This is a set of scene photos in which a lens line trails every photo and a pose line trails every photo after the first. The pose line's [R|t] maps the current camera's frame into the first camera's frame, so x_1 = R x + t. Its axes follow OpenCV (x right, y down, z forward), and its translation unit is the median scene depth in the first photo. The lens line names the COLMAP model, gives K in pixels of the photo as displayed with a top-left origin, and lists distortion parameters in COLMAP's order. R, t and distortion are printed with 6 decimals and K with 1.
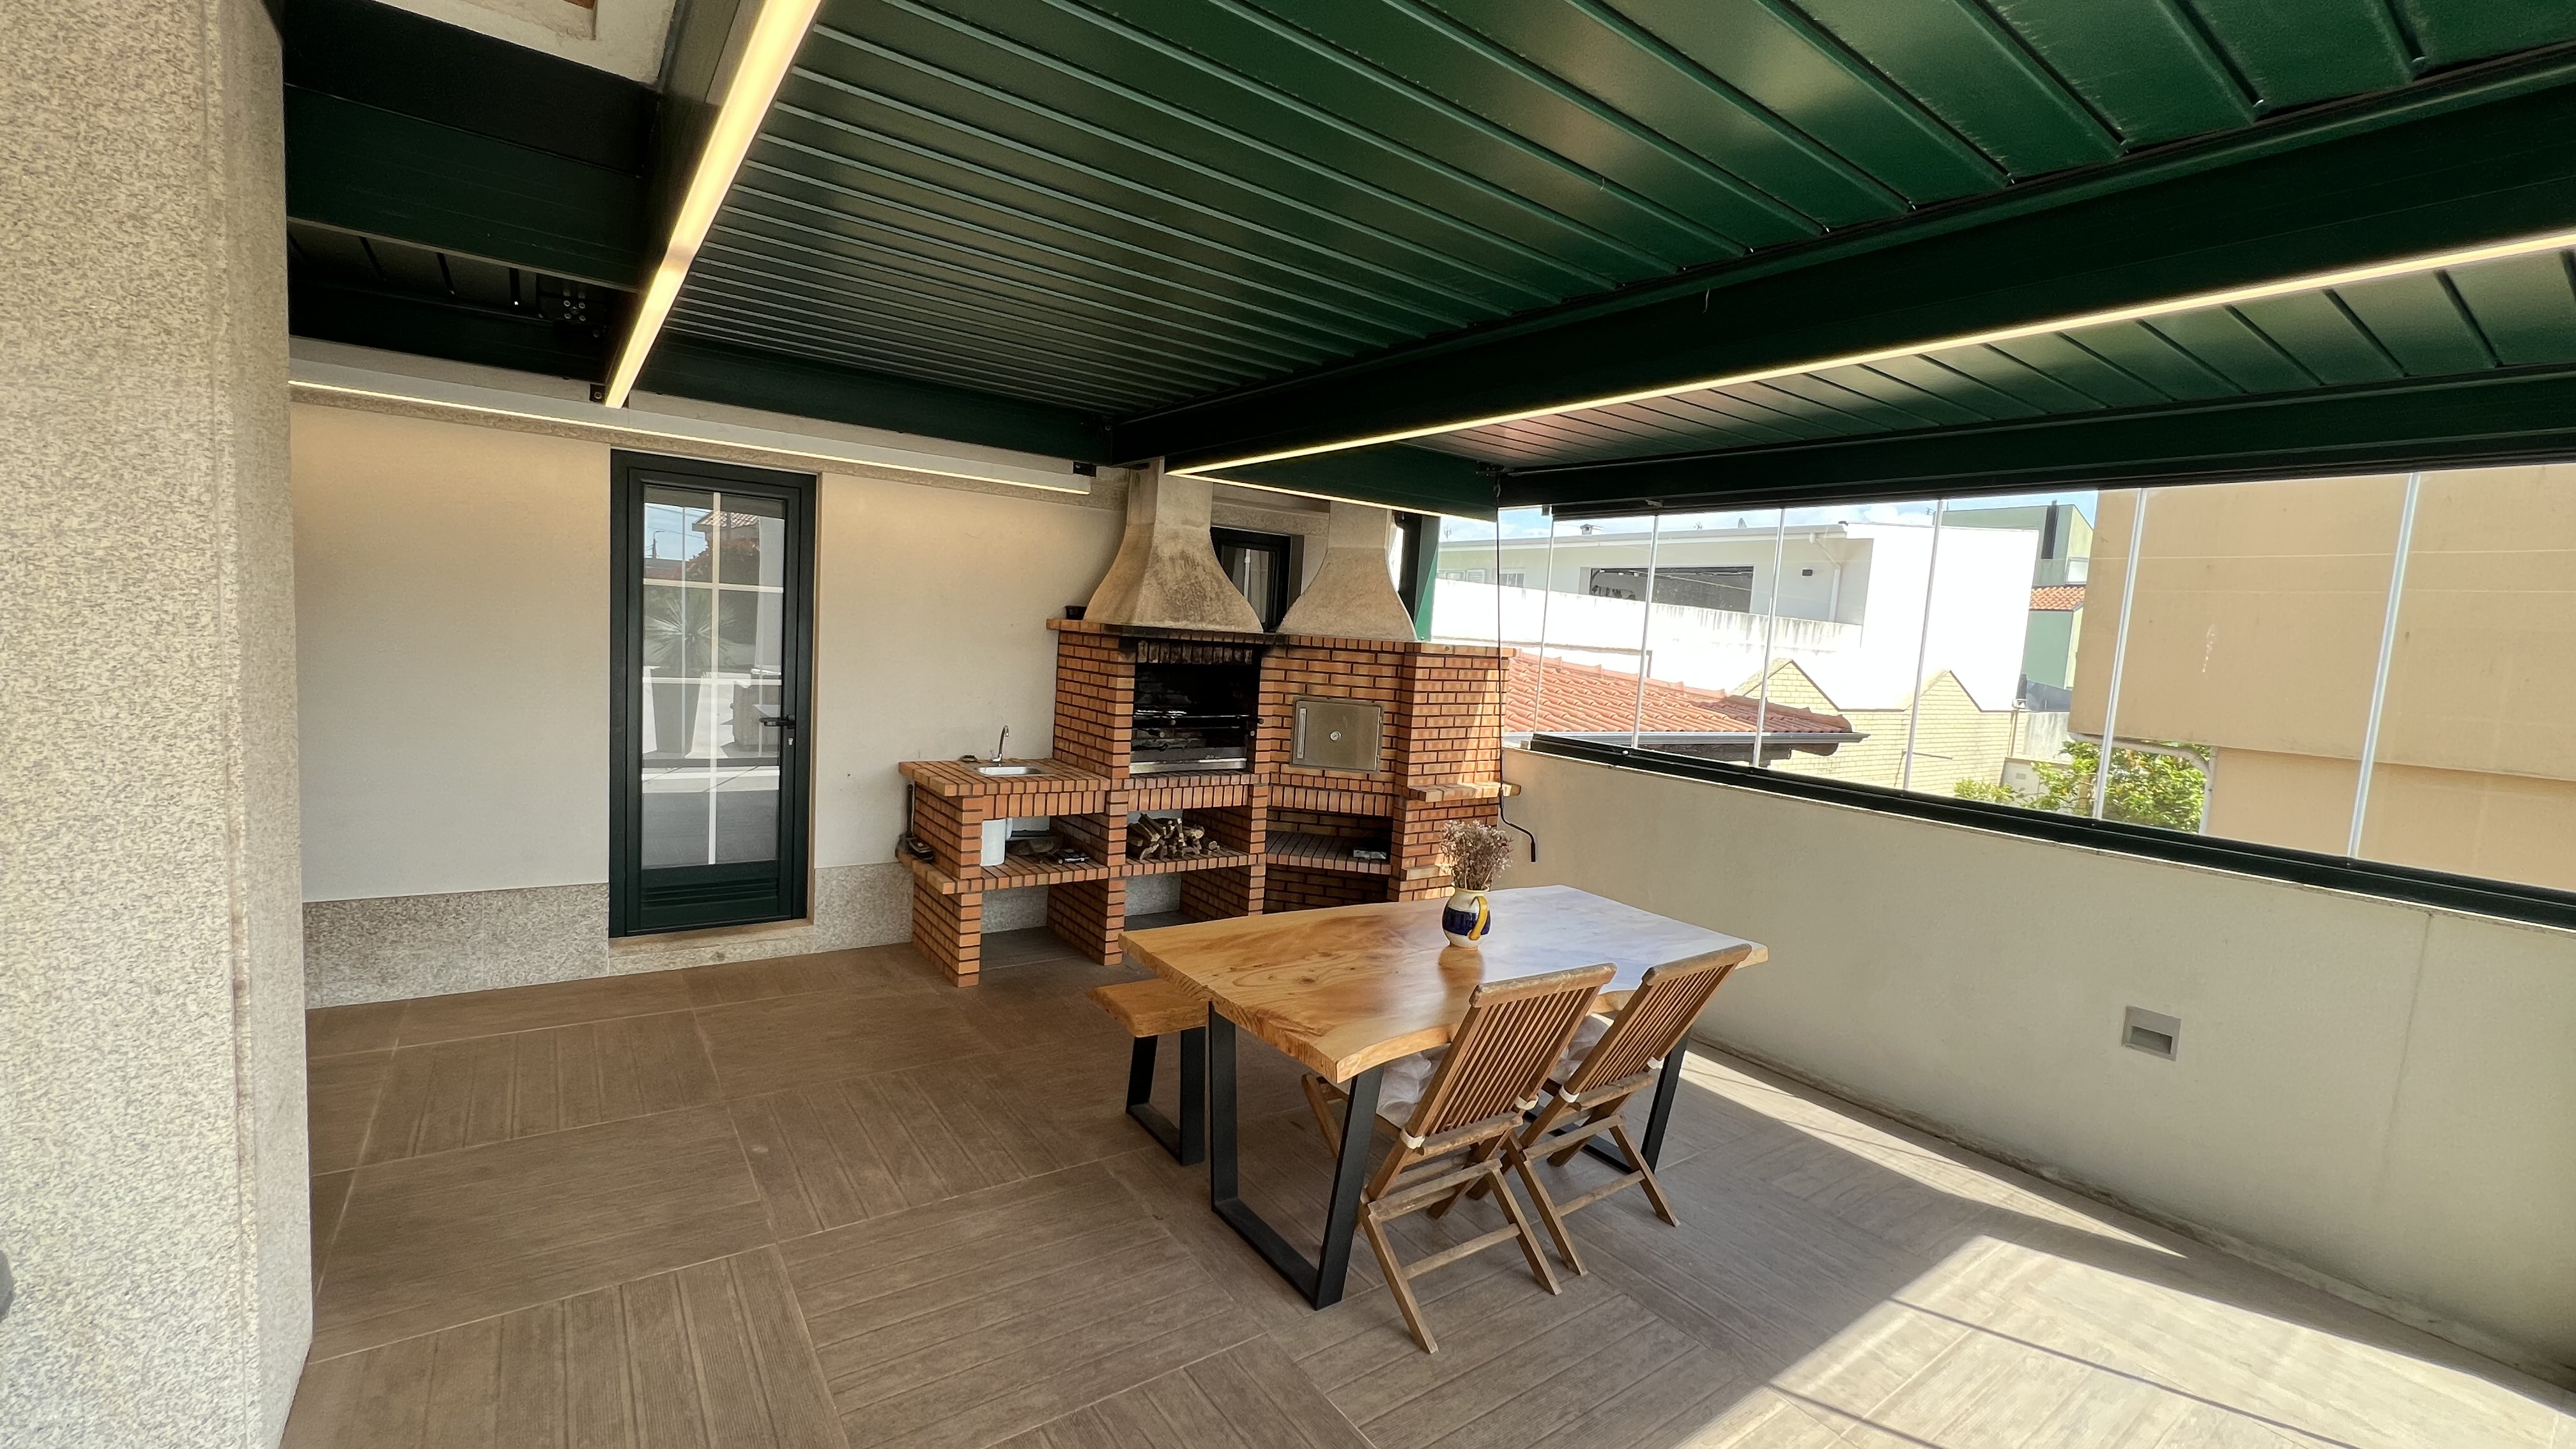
lens RADIAL K [[1033.0, 0, 1281.7], [0, 1033.0, 725.9], [0, 0, 1]] dist [-0.003191, 0.000658]
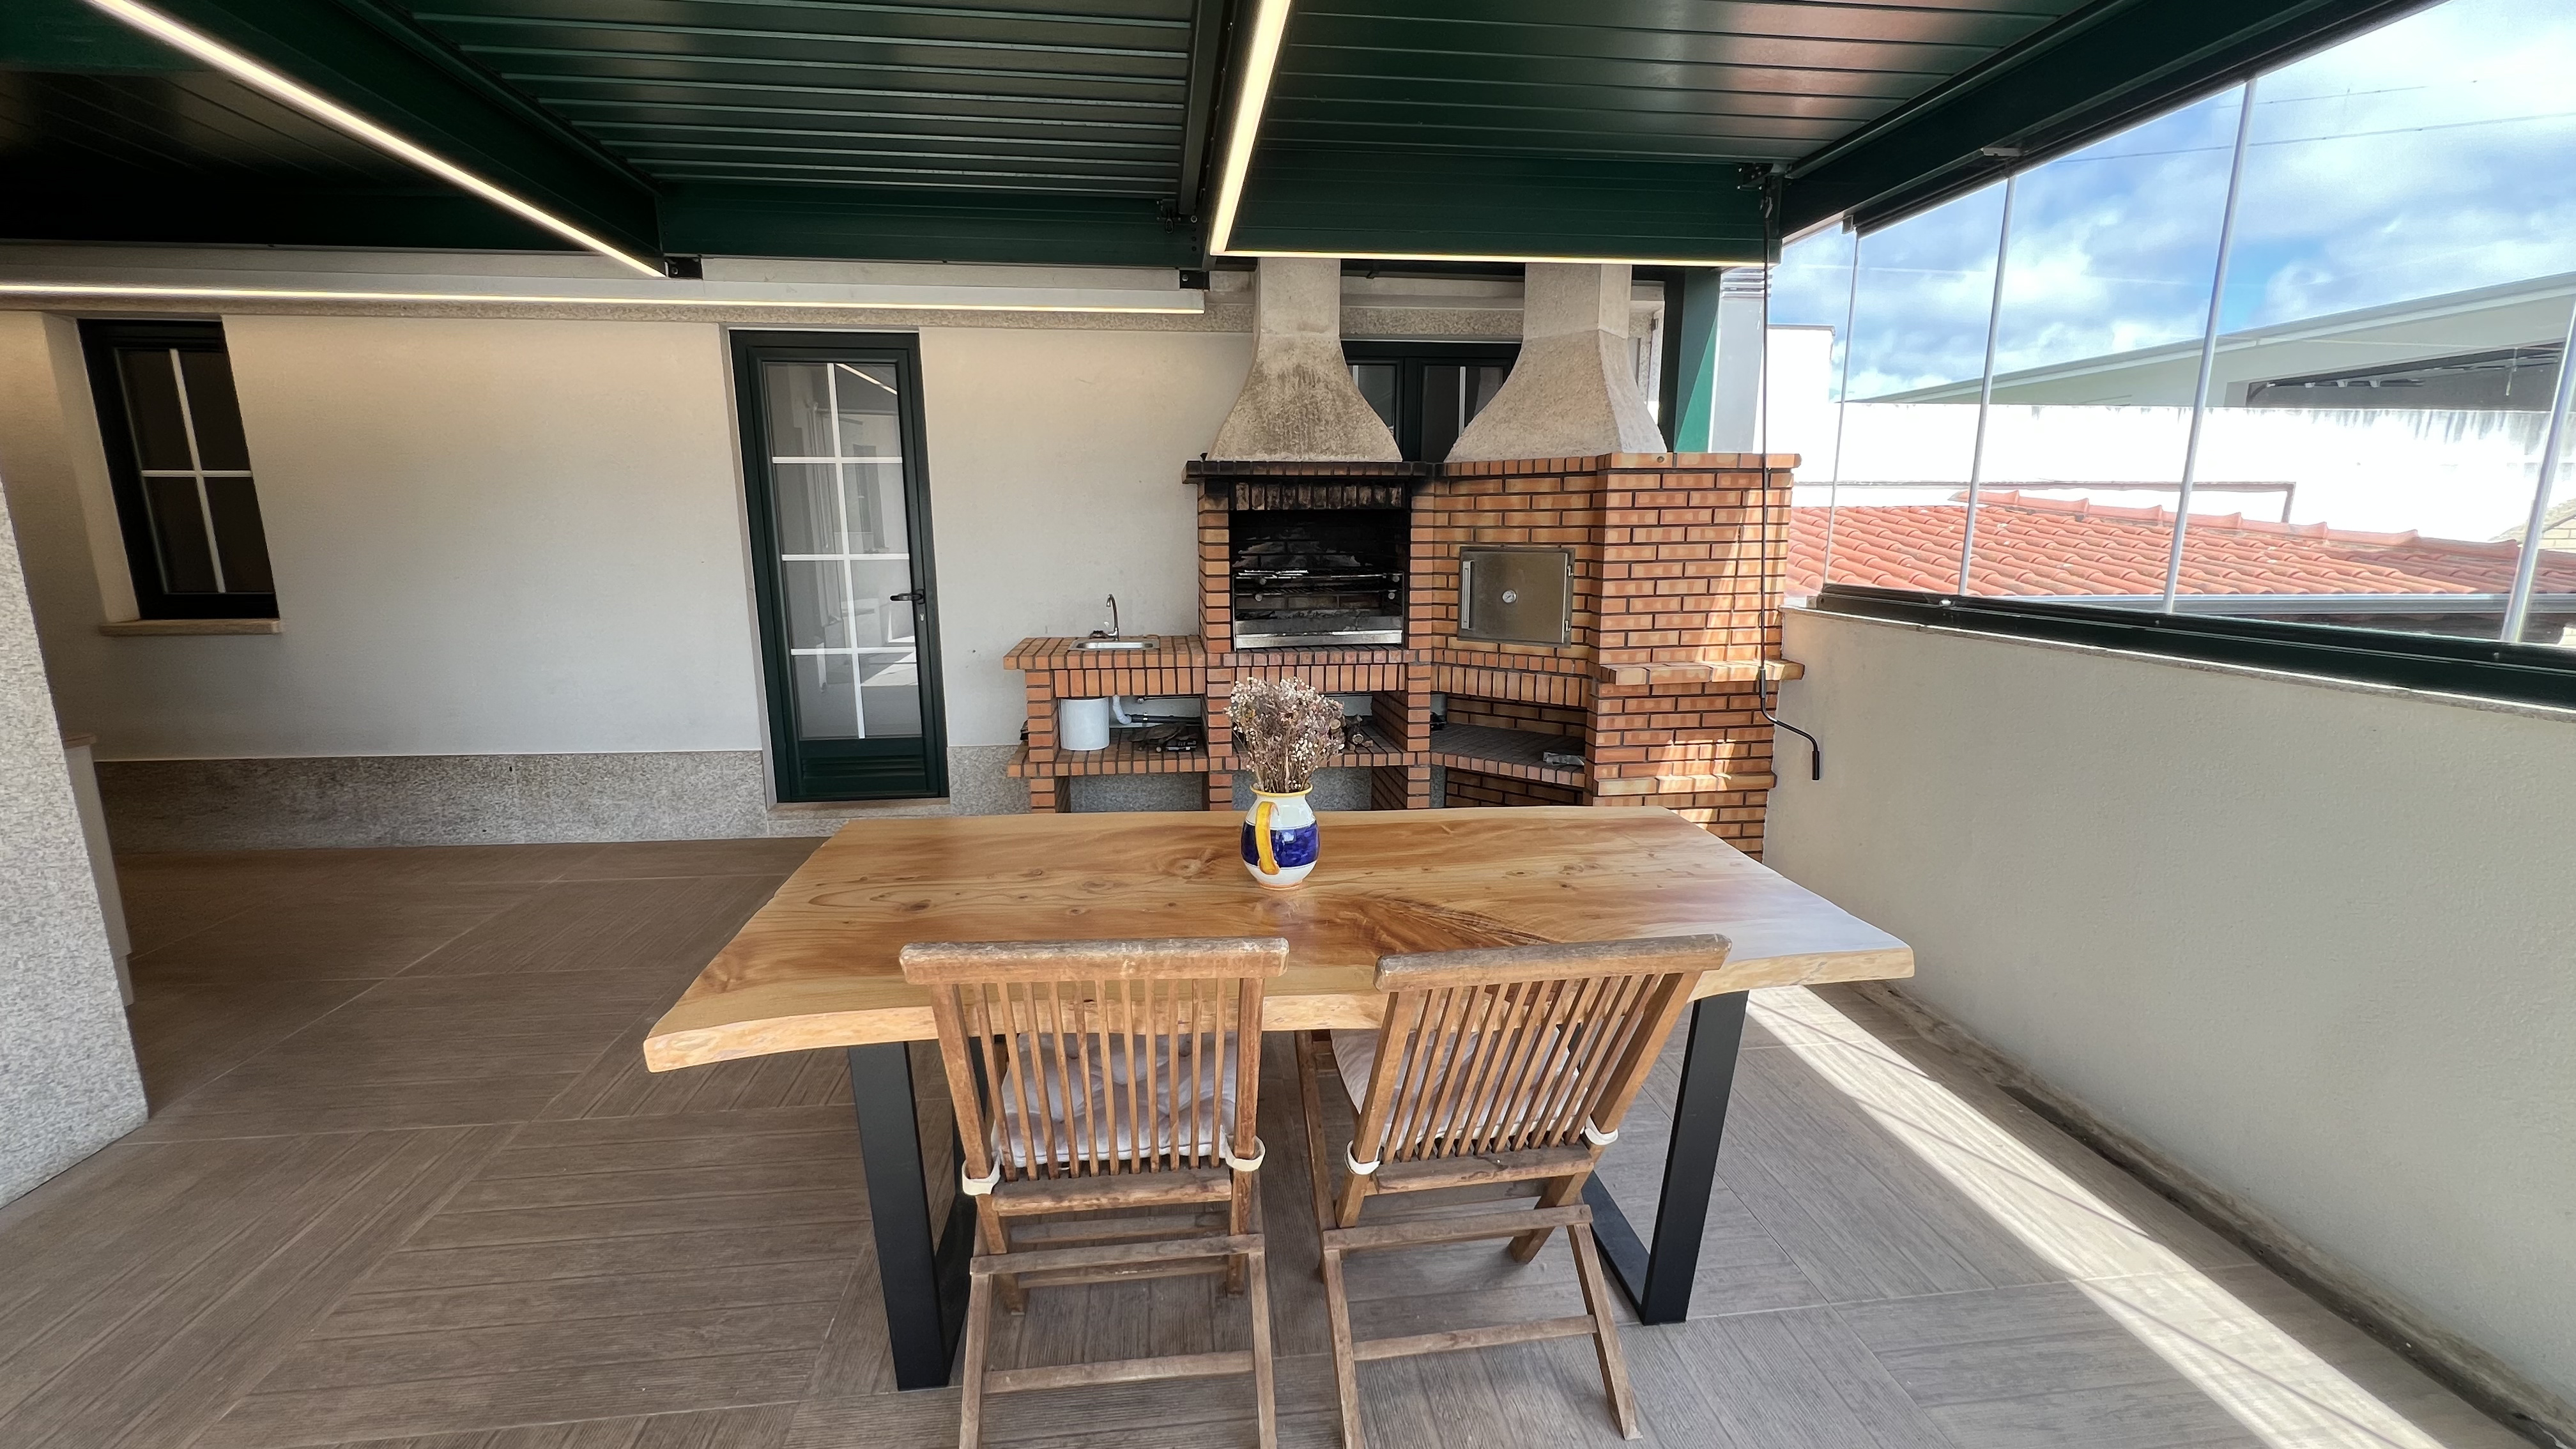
lens RADIAL K [[1033.0, 0, 1281.7], [0, 1033.0, 725.9], [0, 0, 1]] dist [-0.003191, 0.000658]
pose [[0.875002, 0.025051, -0.483470, 0.269707], [0.015191, 0.996748, 0.079140, 0.041193], [0.483880, -0.076592, 0.871776, 0.271378]]
